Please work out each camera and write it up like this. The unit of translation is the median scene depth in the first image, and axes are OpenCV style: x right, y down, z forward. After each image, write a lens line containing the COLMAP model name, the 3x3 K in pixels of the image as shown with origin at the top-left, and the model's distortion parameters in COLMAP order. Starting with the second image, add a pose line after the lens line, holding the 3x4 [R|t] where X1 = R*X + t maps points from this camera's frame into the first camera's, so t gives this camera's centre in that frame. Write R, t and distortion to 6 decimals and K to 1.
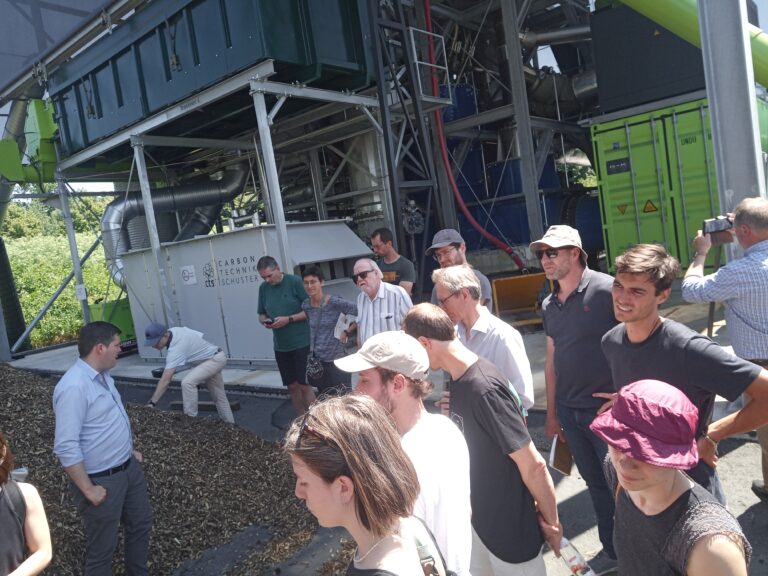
lens RADIAL K [[597.7, 0, 373.1], [0, 597.7, 278.1], [0, 0, 1]] dist [0.048754, -0.102271]
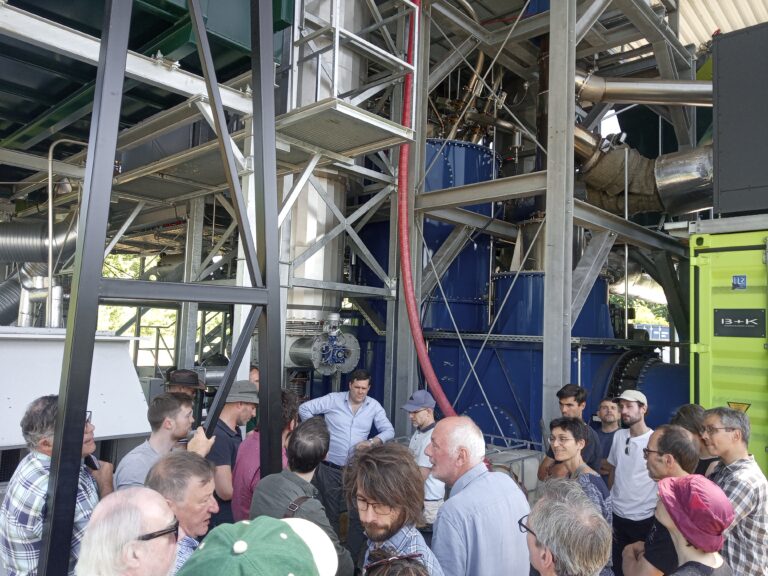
lens RADIAL K [[590.0, 0, 380.4], [0, 590.0, 288.9], [0, 0, 1]] dist [0.054617, -0.092394]
pose [[0.983384, 0.171941, -0.058236, 0.139485], [-0.177850, 0.976814, -0.119184, -0.101485], [0.036394, 0.127561, 0.991163, 0.495019]]
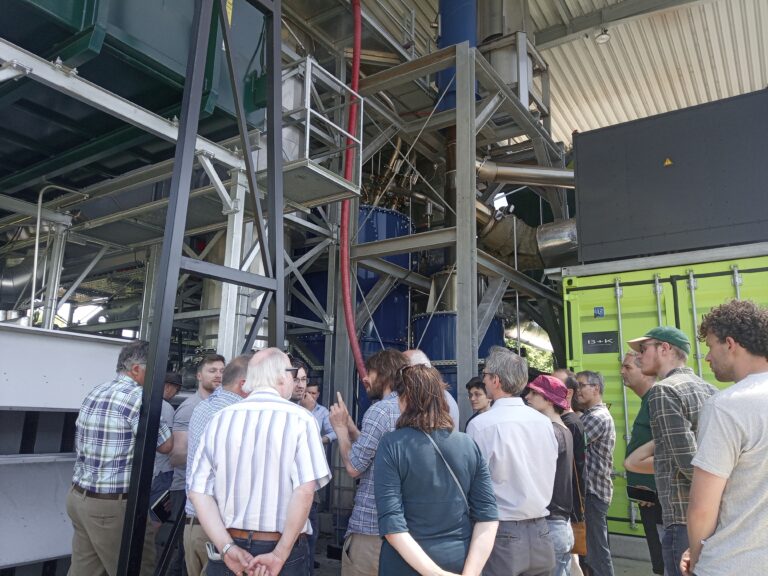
lens RADIAL K [[590.0, 0, 380.4], [0, 590.0, 288.9], [0, 0, 1]] dist [0.054617, -0.092394]
pose [[0.980315, 0.181013, 0.078845, 0.110831], [-0.152823, 0.948504, -0.277464, -0.025997], [-0.125009, 0.259953, 0.957495, 0.393077]]
